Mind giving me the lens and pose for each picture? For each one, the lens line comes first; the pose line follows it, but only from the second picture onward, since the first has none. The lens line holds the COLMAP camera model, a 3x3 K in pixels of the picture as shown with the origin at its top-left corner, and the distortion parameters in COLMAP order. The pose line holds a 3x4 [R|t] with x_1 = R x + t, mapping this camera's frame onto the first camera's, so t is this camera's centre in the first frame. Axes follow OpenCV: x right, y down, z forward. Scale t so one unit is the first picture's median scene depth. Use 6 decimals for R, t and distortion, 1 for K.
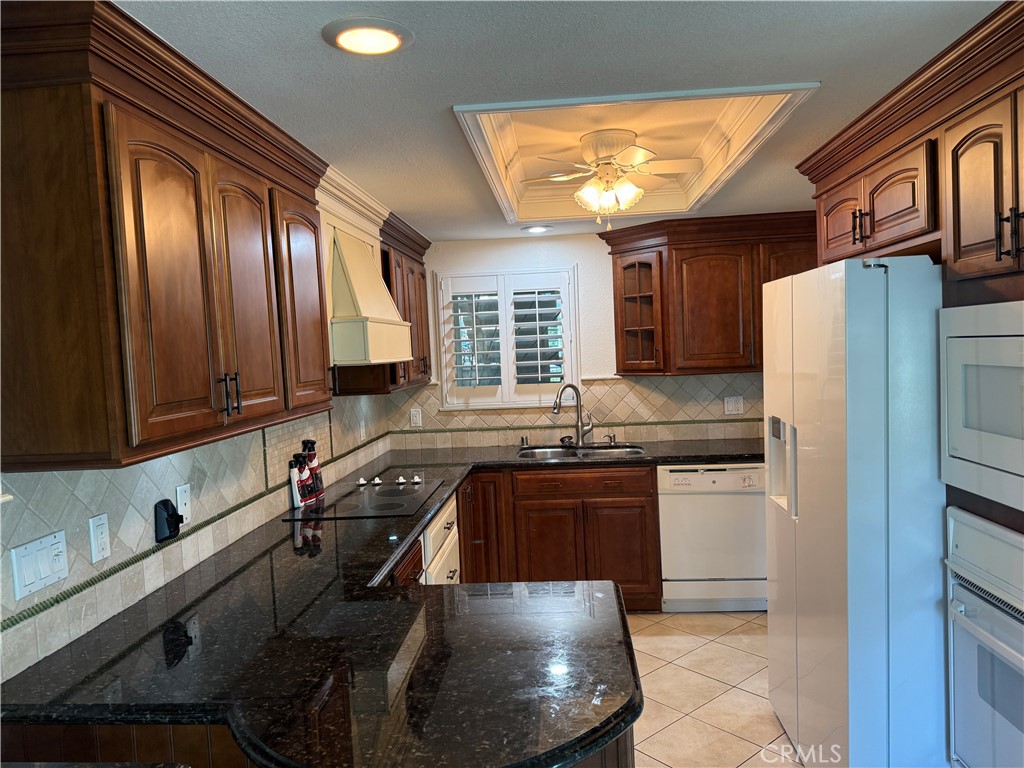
lens RADIAL K [[707.6, 0, 512.0], [0, 707.6, 384.0], [0, 0, 1]] dist [-0.005367, -0.009534]
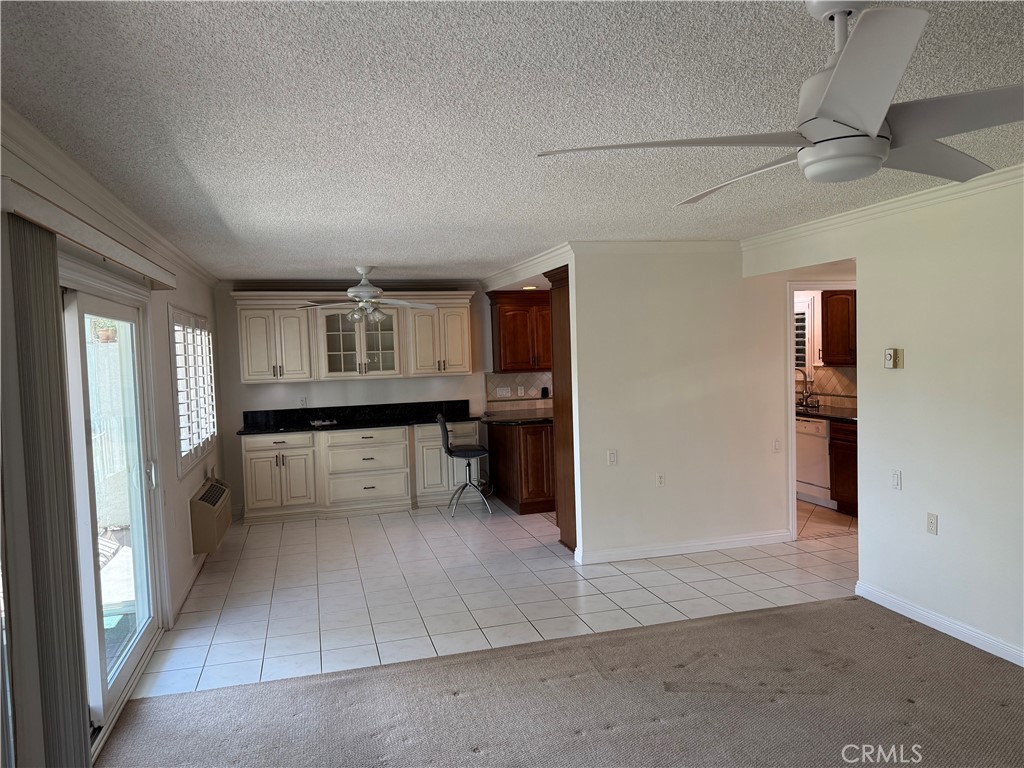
lens RADIAL K [[707.6, 0, 512.0], [0, 707.6, 384.0], [0, 0, 1]] dist [-0.005367, -0.009534]
pose [[0.346521, 0.082528, -0.934405, 1.417629], [-0.036669, 0.996553, 0.074418, -0.062386], [0.937325, 0.008476, 0.348353, -0.244557]]
